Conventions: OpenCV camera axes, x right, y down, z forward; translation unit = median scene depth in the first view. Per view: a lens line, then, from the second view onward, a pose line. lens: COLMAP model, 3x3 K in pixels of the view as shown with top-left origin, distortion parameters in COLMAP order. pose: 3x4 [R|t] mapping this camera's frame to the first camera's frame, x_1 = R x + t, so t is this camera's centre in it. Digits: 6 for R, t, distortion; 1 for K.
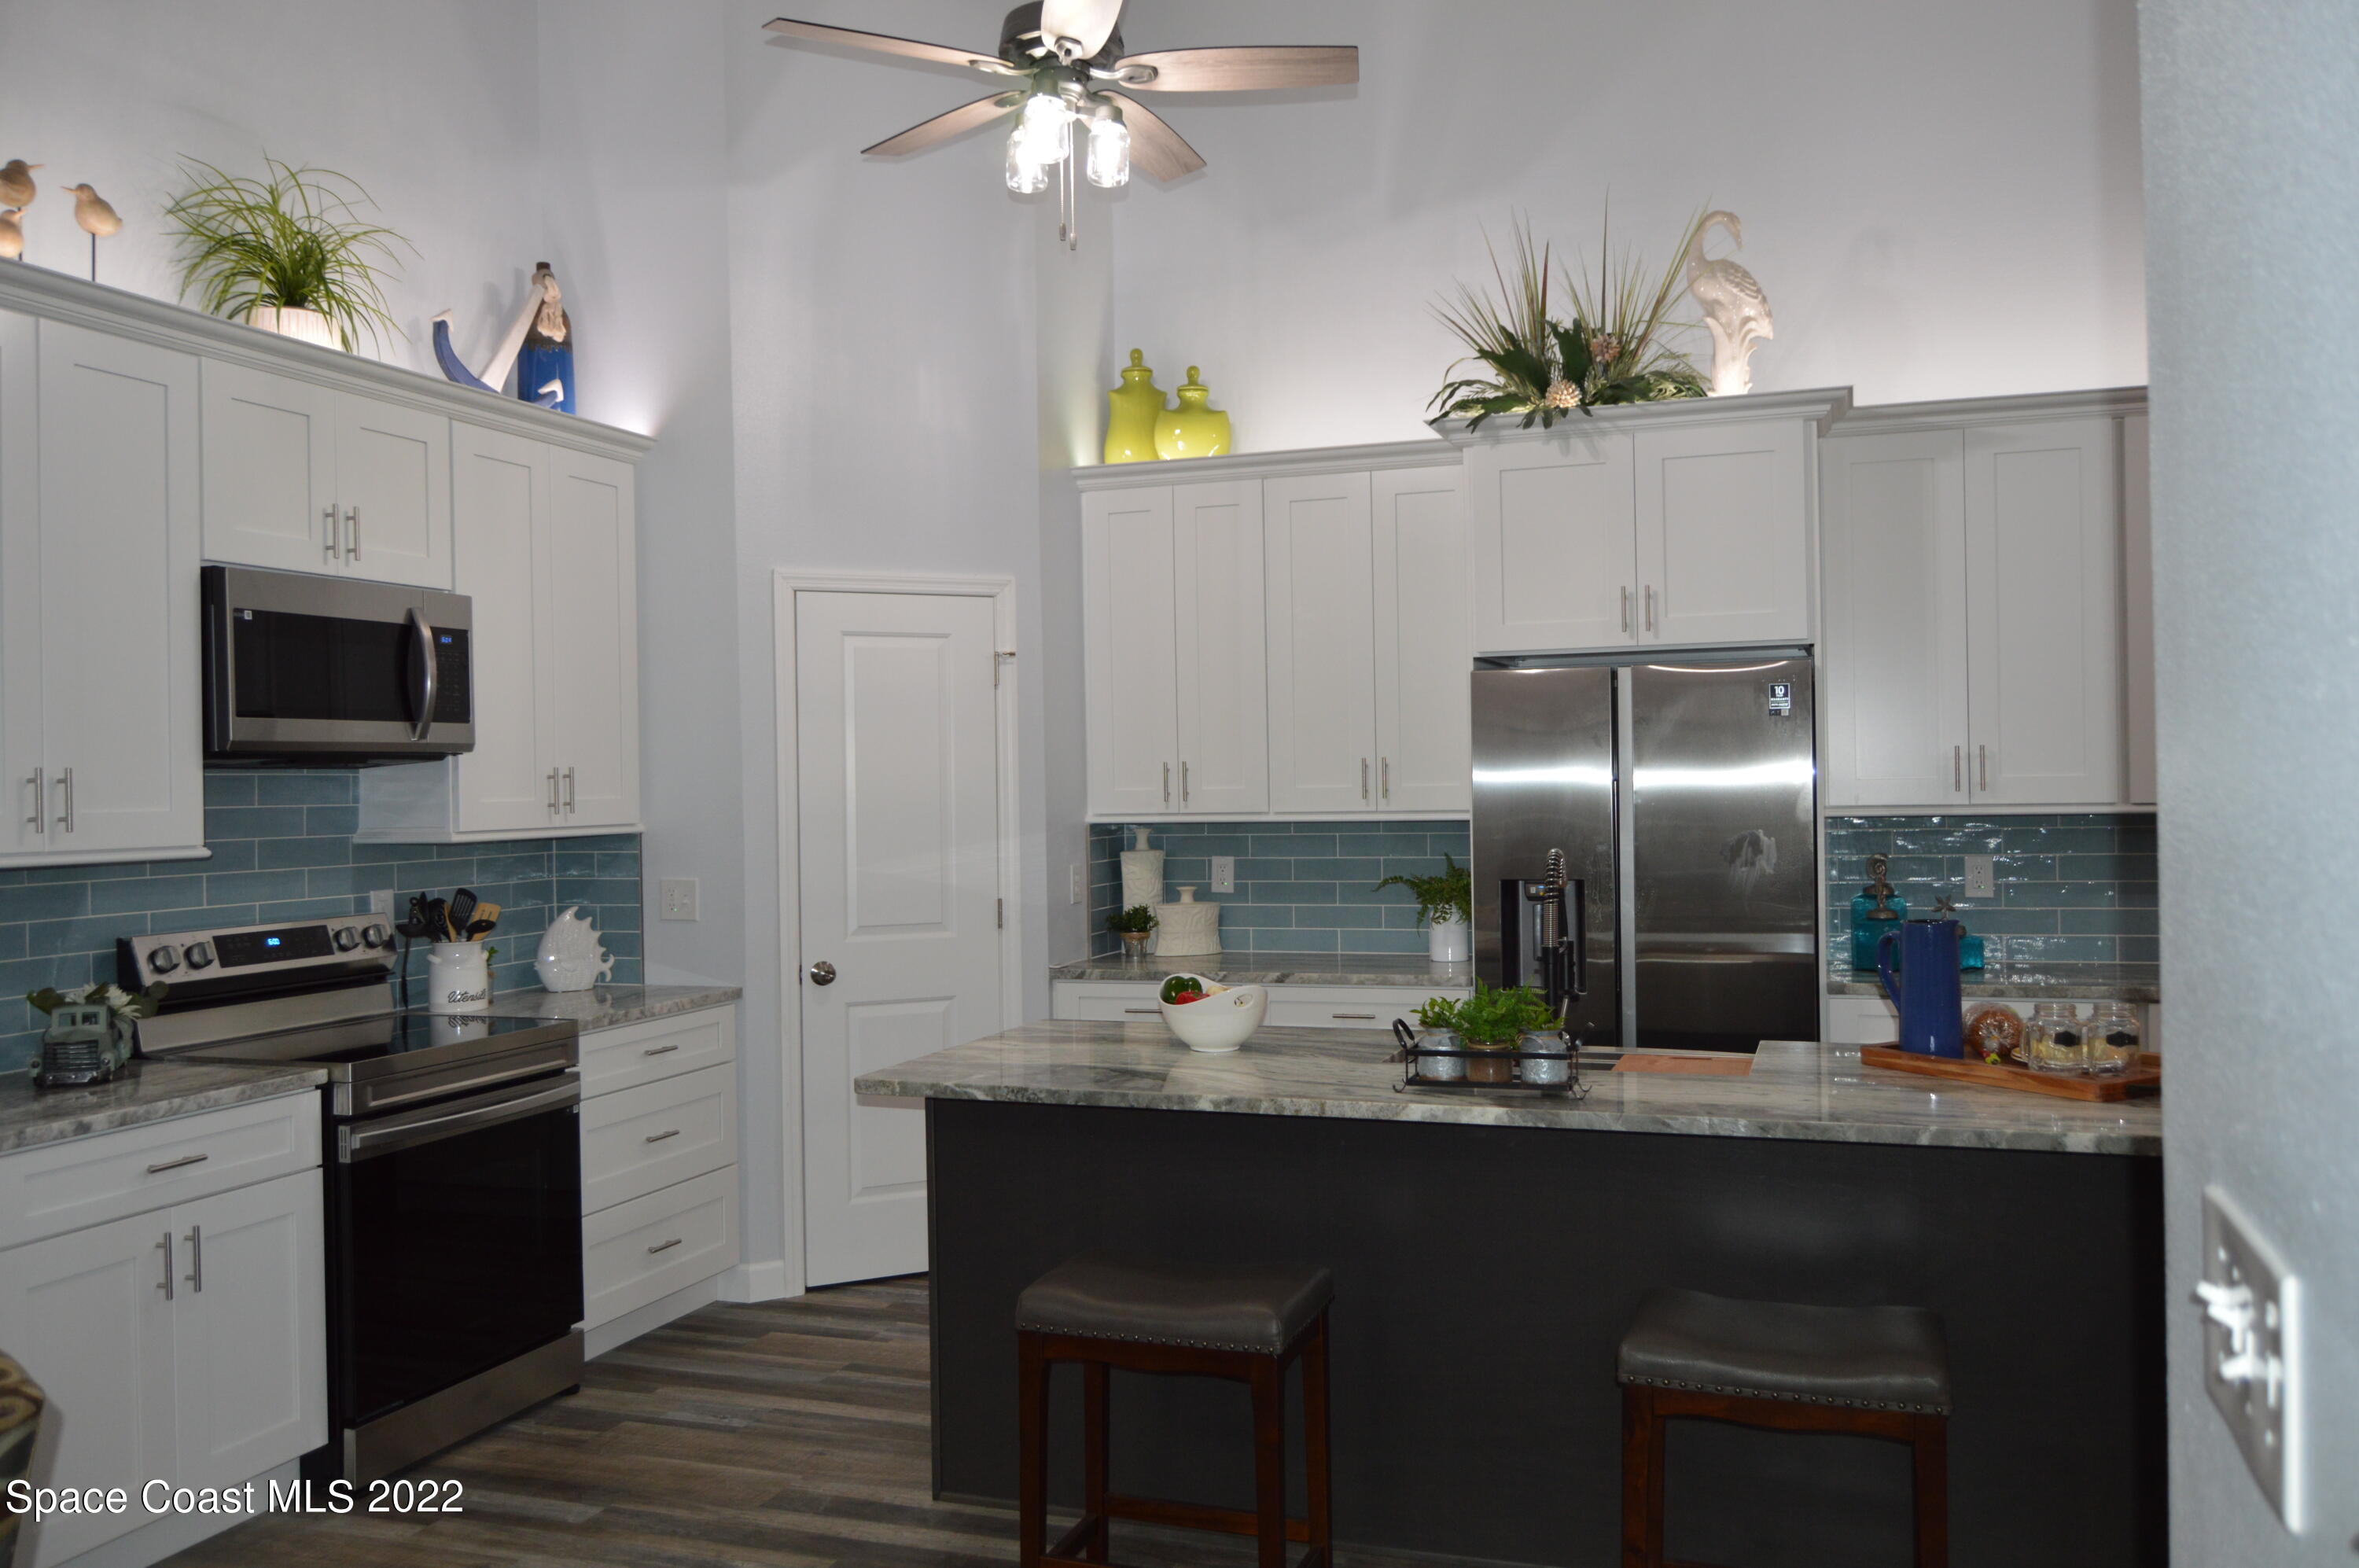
lens RADIAL K [[1852.9, 0, 1191.1], [0, 1852.9, 782.4], [0, 0, 1]] dist [-0.016287, 0.013515]
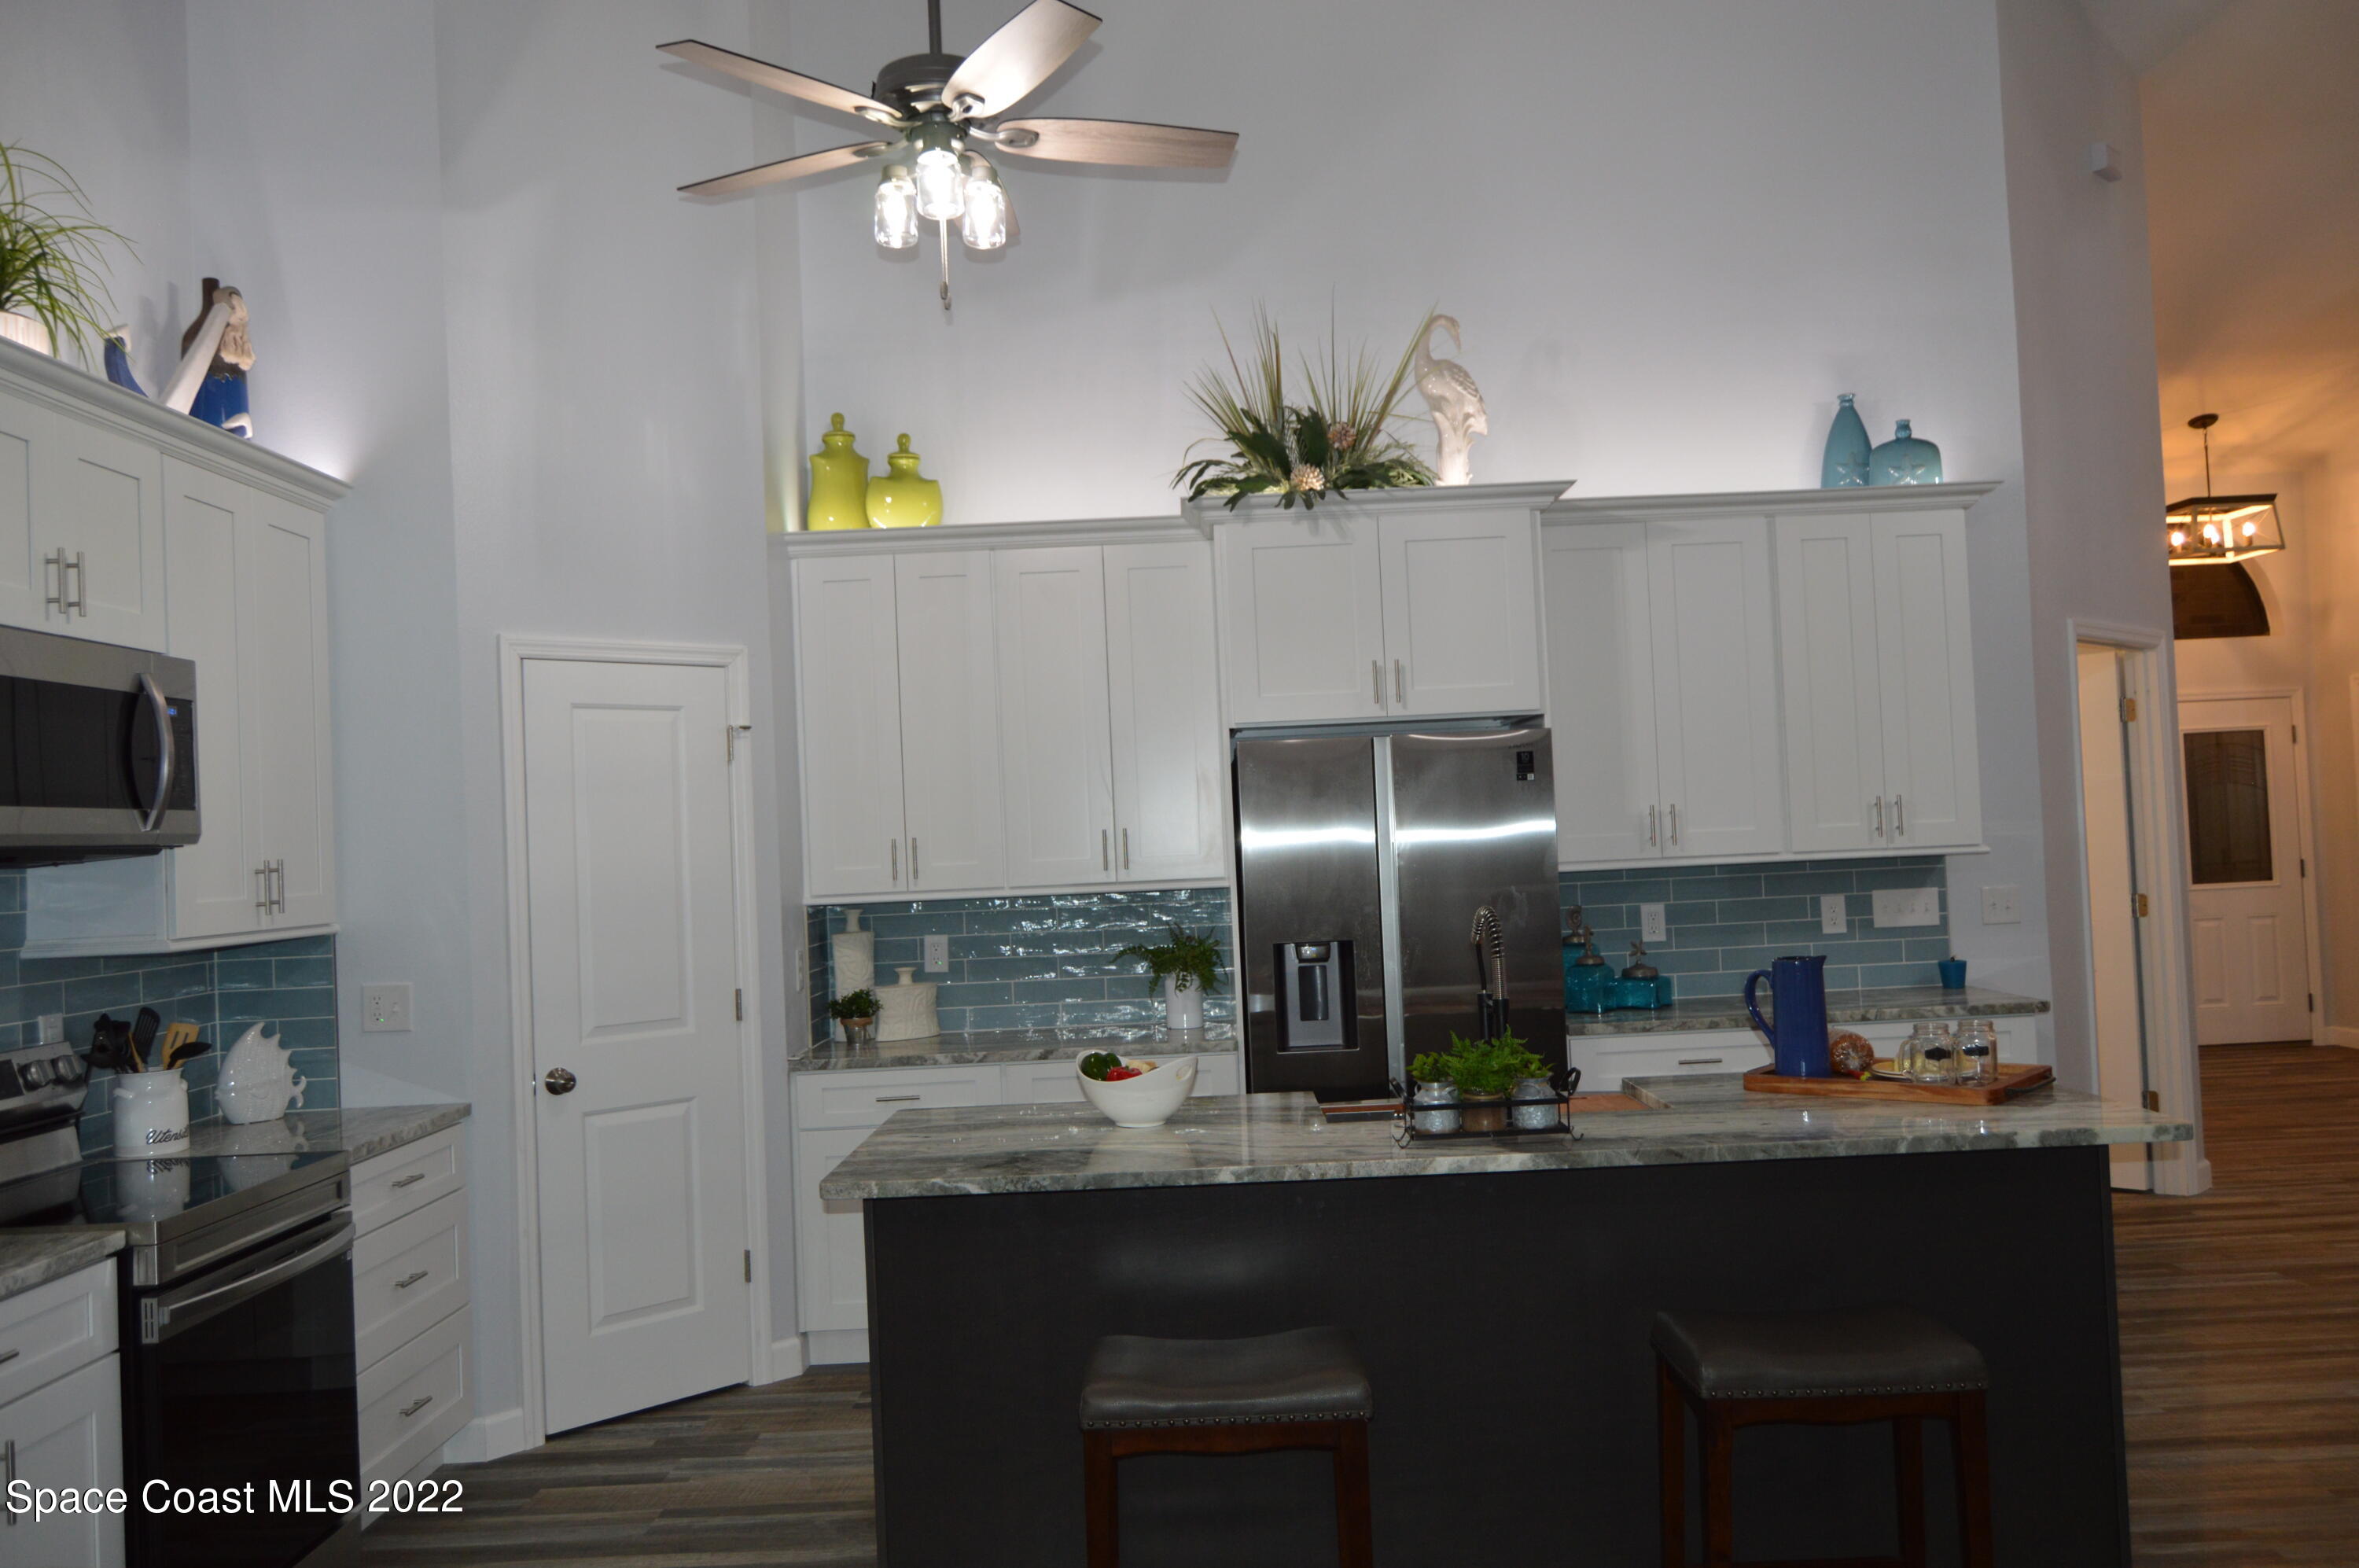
lens RADIAL K [[1852.9, 0, 1191.1], [0, 1852.9, 782.4], [0, 0, 1]] dist [-0.016287, 0.013515]
pose [[0.941280, -0.014566, 0.337313, -0.226627], [0.028822, 0.998889, -0.037294, 0.000071], [-0.336394, 0.044826, 0.940654, 0.044893]]
